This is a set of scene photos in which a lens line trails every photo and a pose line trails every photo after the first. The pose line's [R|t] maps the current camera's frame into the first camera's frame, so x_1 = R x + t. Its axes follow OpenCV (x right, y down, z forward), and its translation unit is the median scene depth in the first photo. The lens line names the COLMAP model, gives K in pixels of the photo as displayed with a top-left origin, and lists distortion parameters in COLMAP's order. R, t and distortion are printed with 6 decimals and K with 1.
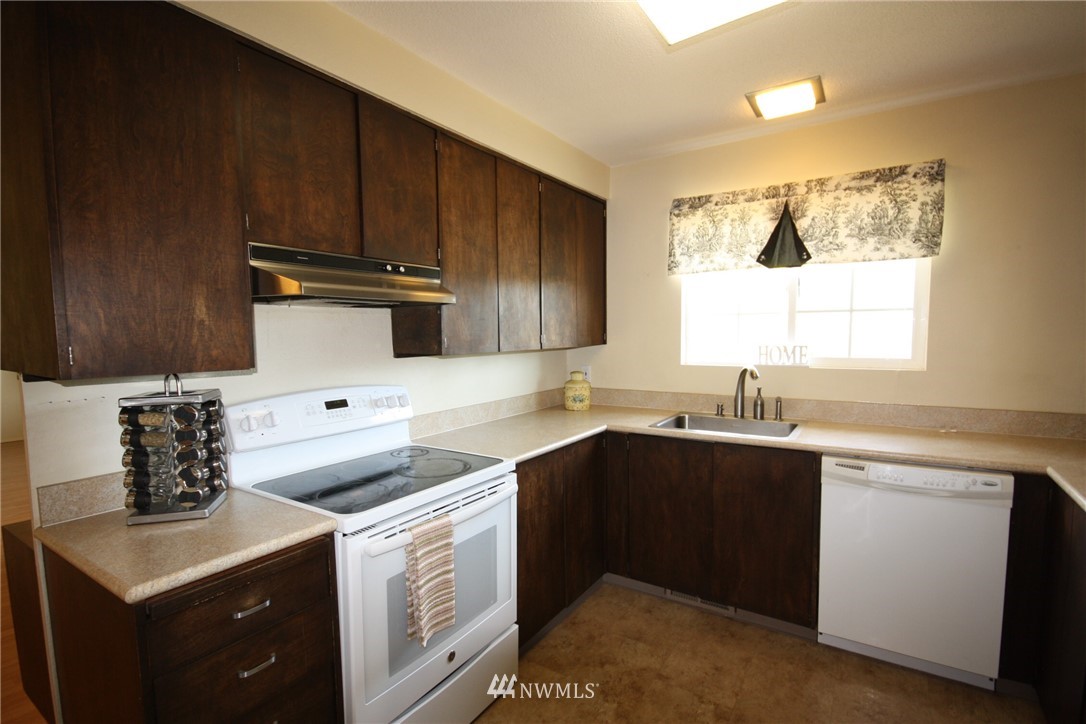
lens RADIAL K [[508.8, 0, 542.2], [0, 508.8, 373.0], [0, 0, 1]] dist [-0.000774, -0.000452]
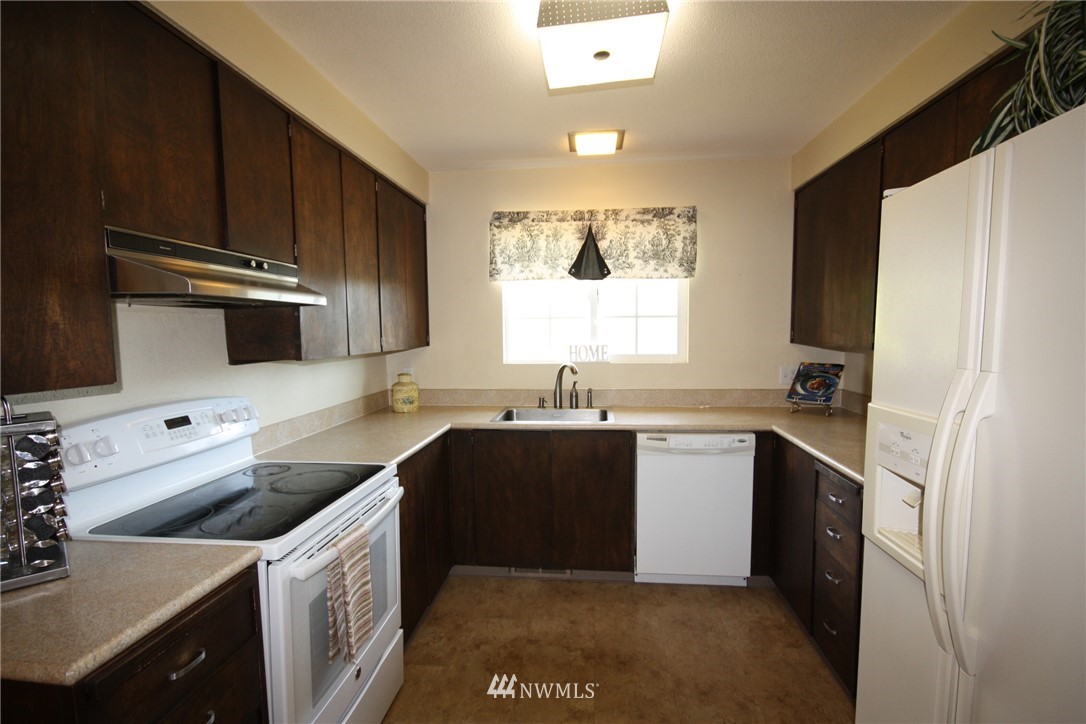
lens RADIAL K [[508.8, 0, 542.2], [0, 508.8, 373.0], [0, 0, 1]] dist [-0.000774, -0.000452]
pose [[0.889663, -0.036275, 0.455175, -0.199901], [0.035921, 0.999310, 0.009429, -0.004828], [-0.455203, 0.007962, 0.890352, -0.014263]]
